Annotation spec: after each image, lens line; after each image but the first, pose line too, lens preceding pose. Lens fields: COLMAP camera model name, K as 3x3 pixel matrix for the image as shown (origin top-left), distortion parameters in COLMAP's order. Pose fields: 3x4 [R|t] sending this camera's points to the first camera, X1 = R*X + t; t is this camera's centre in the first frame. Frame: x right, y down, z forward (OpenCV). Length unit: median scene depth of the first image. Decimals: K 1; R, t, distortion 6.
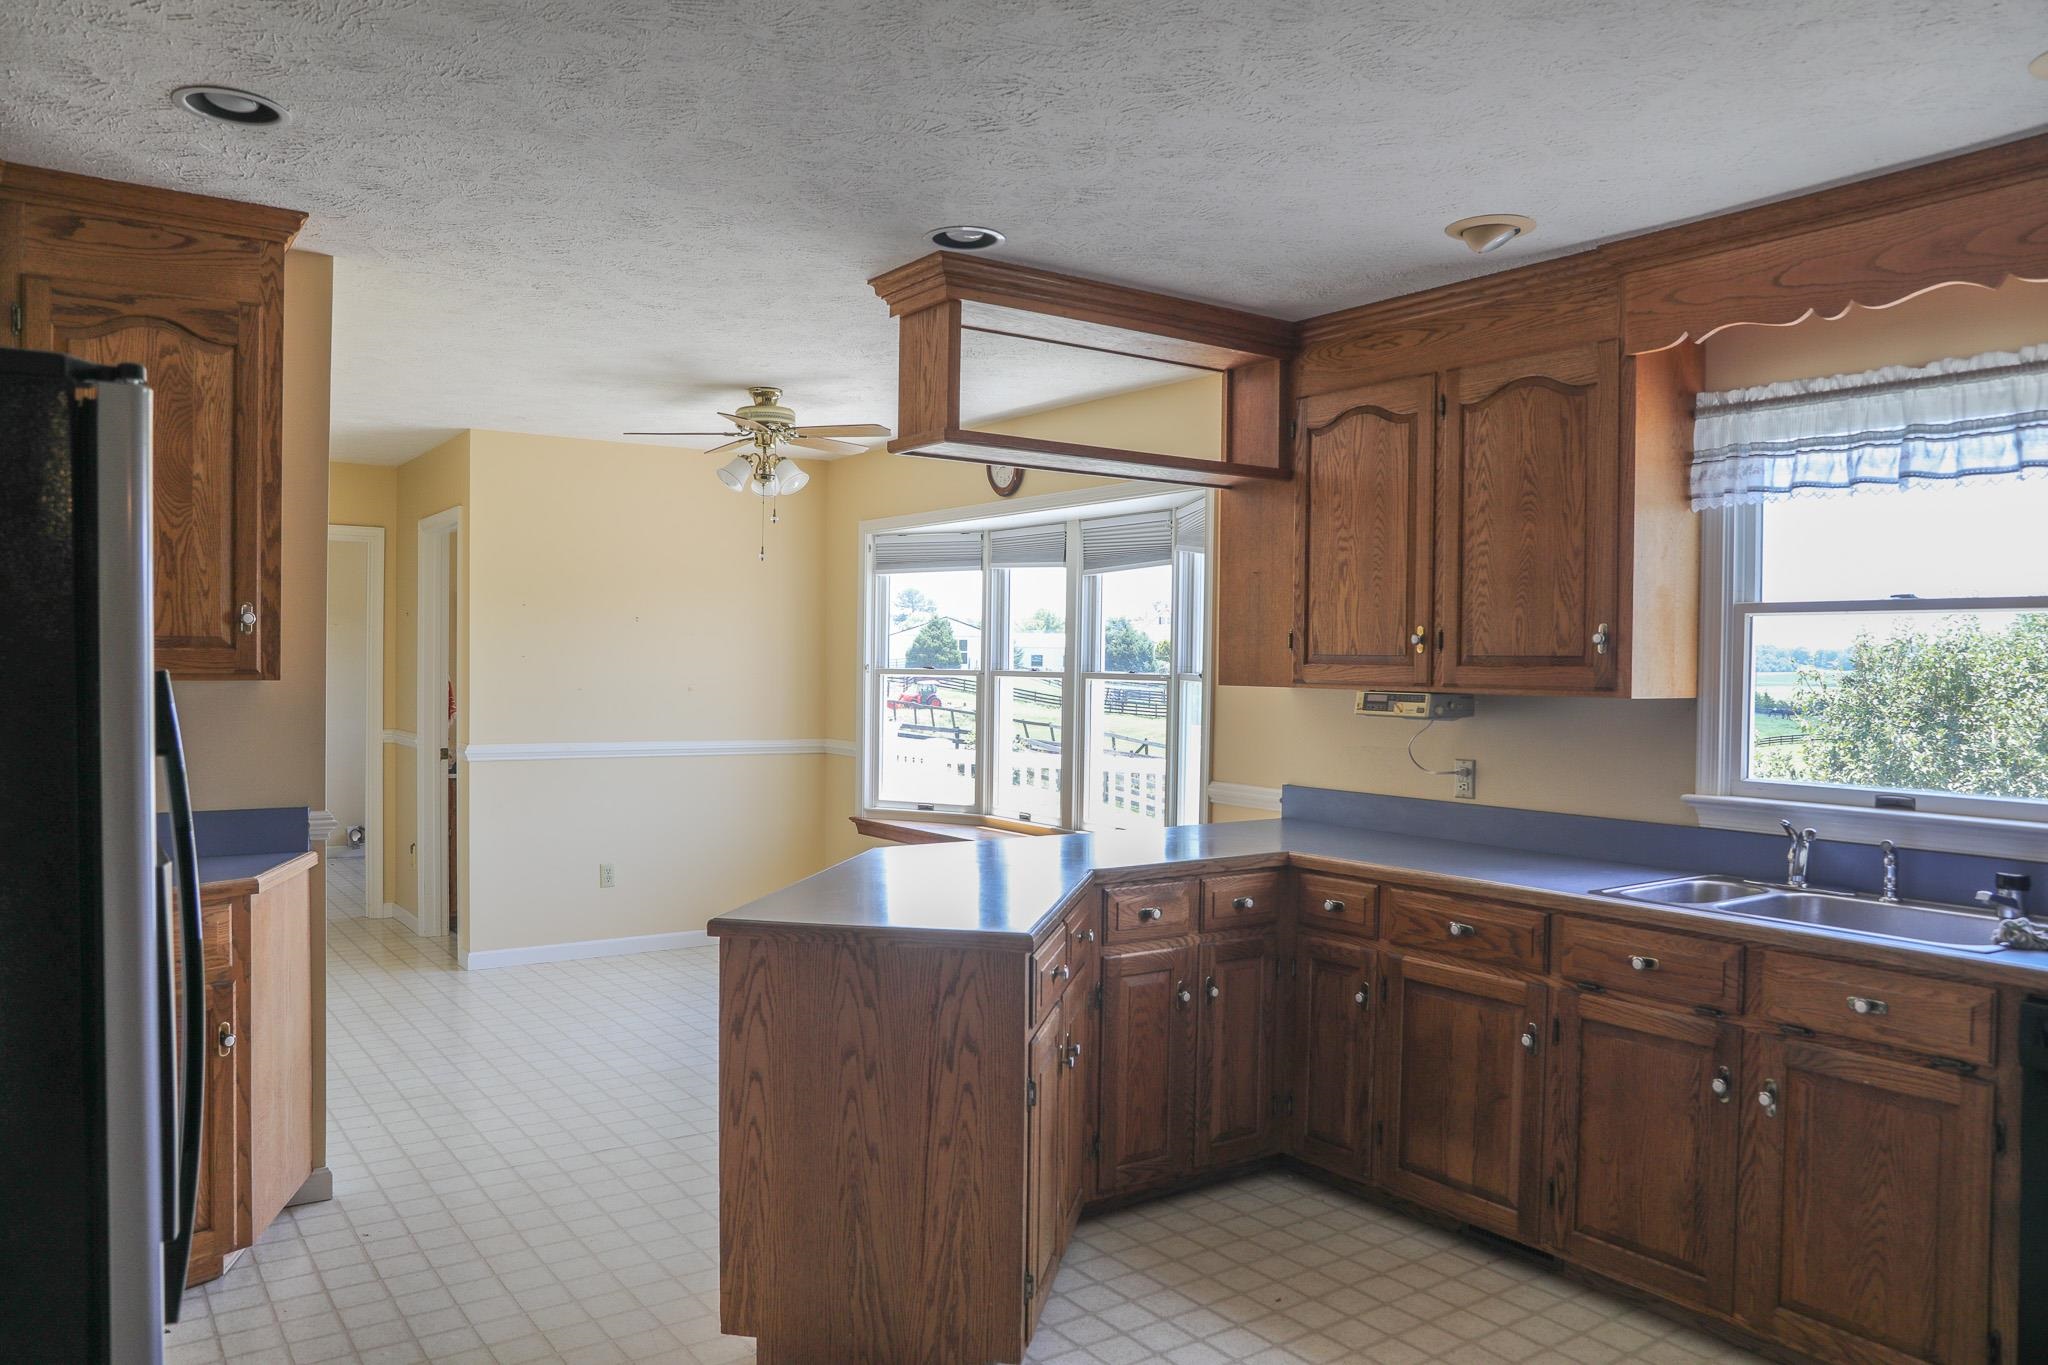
lens RADIAL K [[1467.0, 0, 1024.0], [0, 1467.0, 682.5], [0, 0, 1]] dist [-0.062361, 0.004073]
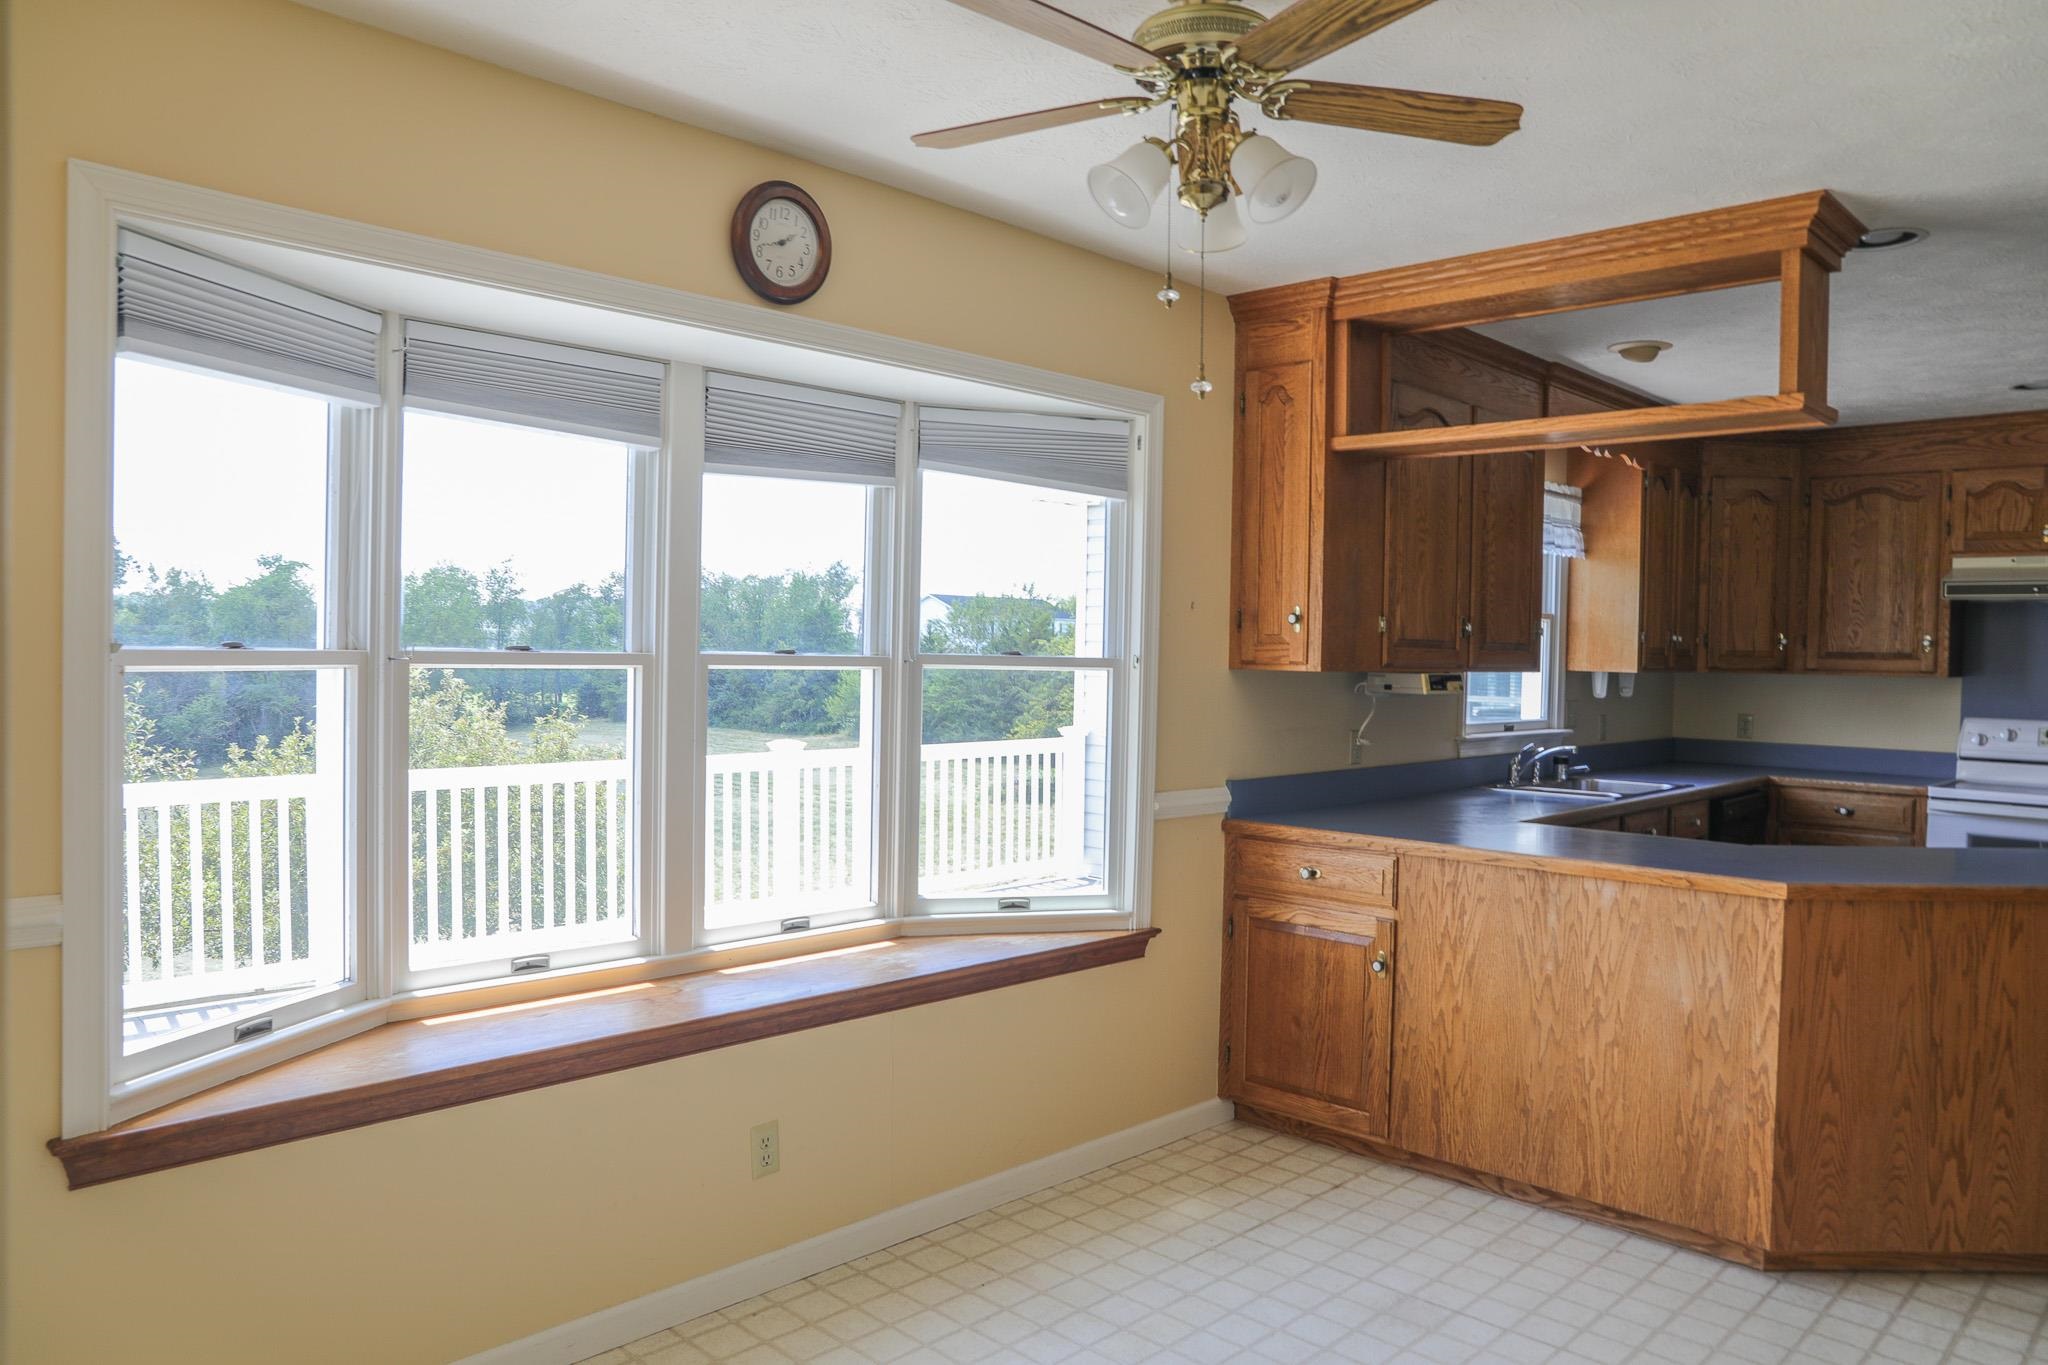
lens RADIAL K [[1398.4, 0, 1024.0], [0, 1398.4, 682.5], [0, 0, 1]] dist [-0.109848, 0.081863]
pose [[-0.184269, -0.045706, 0.981813, -0.436209], [-0.009565, 0.998954, 0.044708, -0.018321], [-0.982829, -0.001152, -0.184513, 0.889950]]
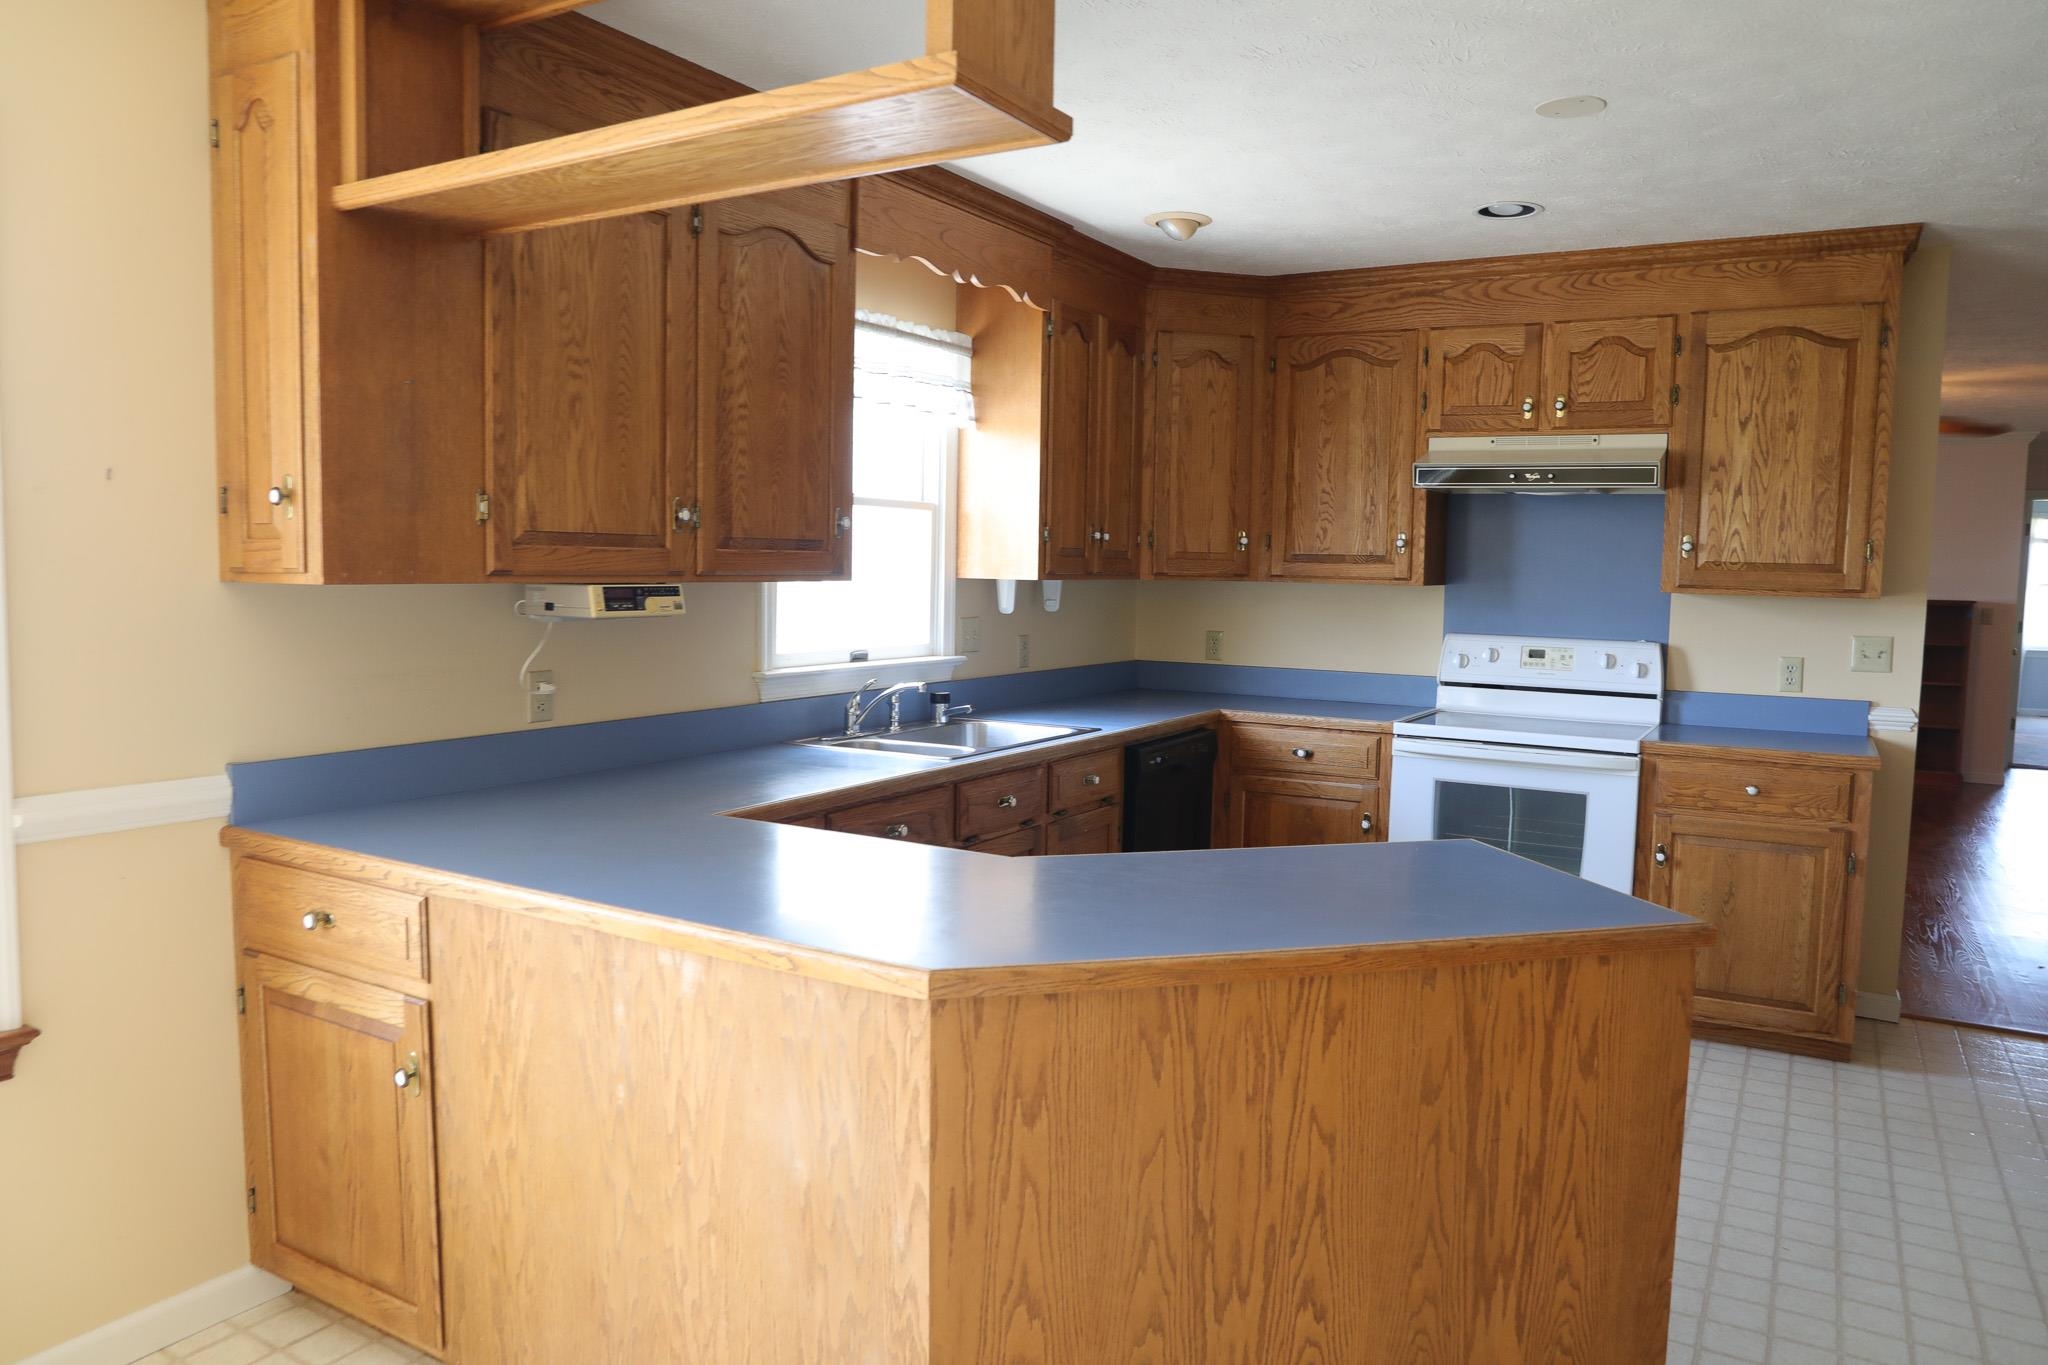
lens RADIAL K [[1398.4, 0, 1024.0], [0, 1398.4, 682.5], [0, 0, 1]] dist [-0.109848, 0.081863]
pose [[-0.415423, -0.101949, 0.903897, -0.276885], [-0.013116, 0.994268, 0.106114, -0.012470], [-0.909534, 0.032226, -0.414379, 0.653844]]
